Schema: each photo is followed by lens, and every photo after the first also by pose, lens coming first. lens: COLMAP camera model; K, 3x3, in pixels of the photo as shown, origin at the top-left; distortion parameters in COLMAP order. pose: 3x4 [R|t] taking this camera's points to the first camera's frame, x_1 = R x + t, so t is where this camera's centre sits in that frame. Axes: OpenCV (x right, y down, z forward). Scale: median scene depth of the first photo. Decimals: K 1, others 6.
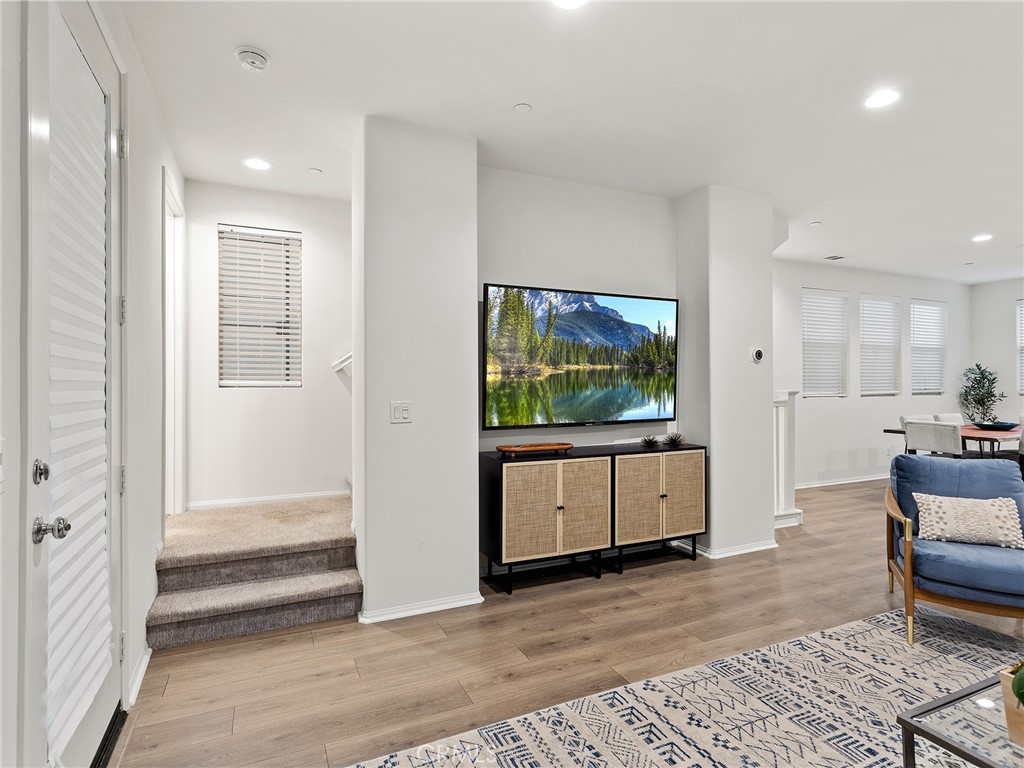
lens RADIAL K [[542.6, 0, 516.1], [0, 542.6, 376.4], [0, 0, 1]] dist [0.002466, 0.001408]
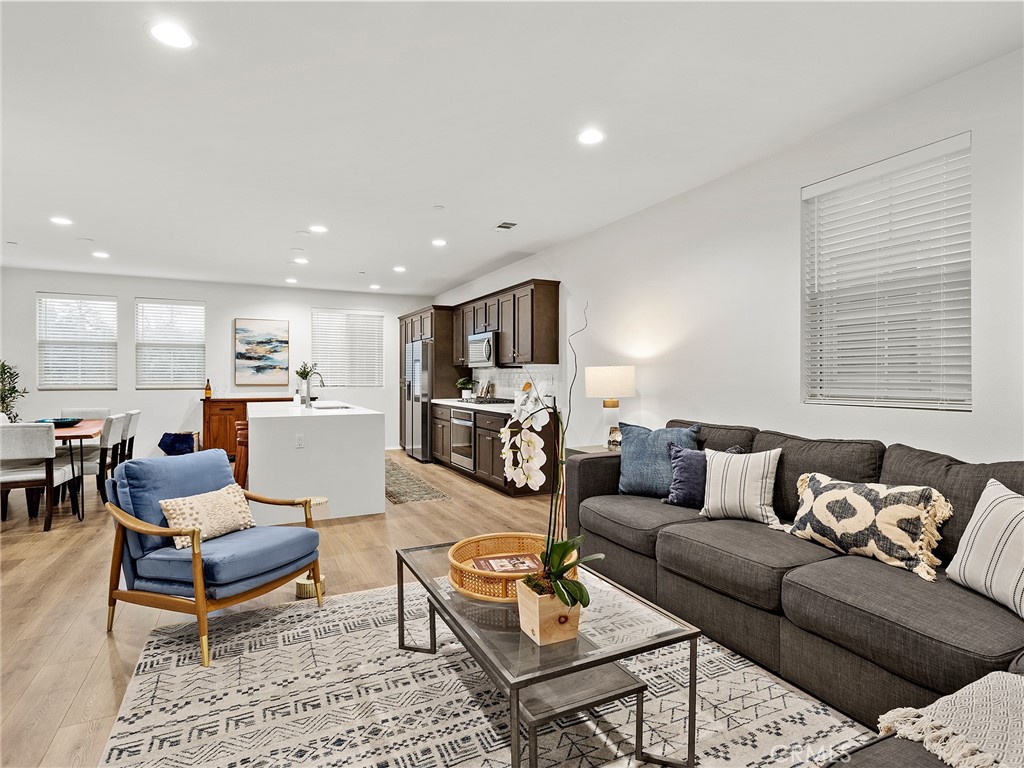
lens RADIAL K [[542.6, 0, 516.1], [0, 542.6, 376.4], [0, 0, 1]] dist [0.002466, 0.001408]
pose [[-0.025052, -0.000087, 0.999686, -0.172683], [-0.007370, 0.999973, -0.000098, 0.010013], [-0.999659, -0.007370, -0.025052, 0.483972]]
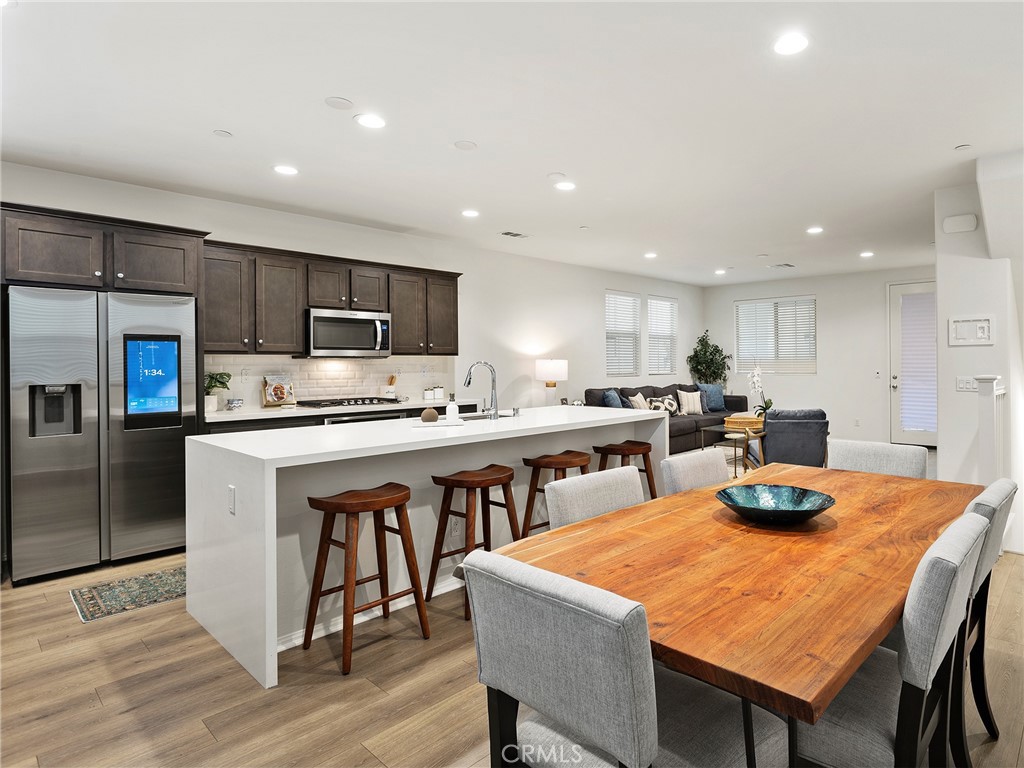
lens RADIAL K [[571.9, 0, 595.5], [0, 571.9, 363.7], [0, 0, 1]] dist [0.003591, 0.000495]
pose [[-0.916652, 0.007271, -0.399620, 2.295819], [0.011169, 0.999910, -0.007426, 0.015742], [0.399530, -0.011270, -0.916651, 2.632413]]
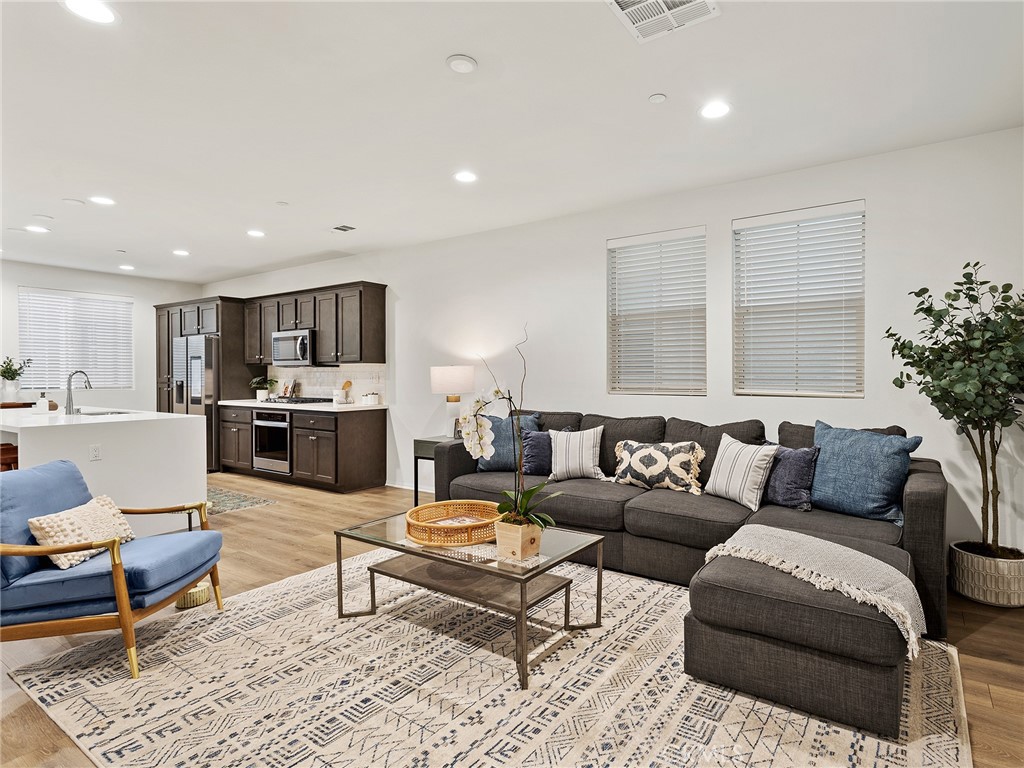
lens RADIAL K [[541.7, 0, 565.0], [0, 541.7, 380.0], [0, 0, 1]] dist [0.001728, 0.000792]
pose [[-0.533219, -0.007600, 0.845943, -0.339683], [-0.004213, 0.999971, 0.006328, 0.011168], [-0.845967, -0.000190, -0.533235, 0.830124]]
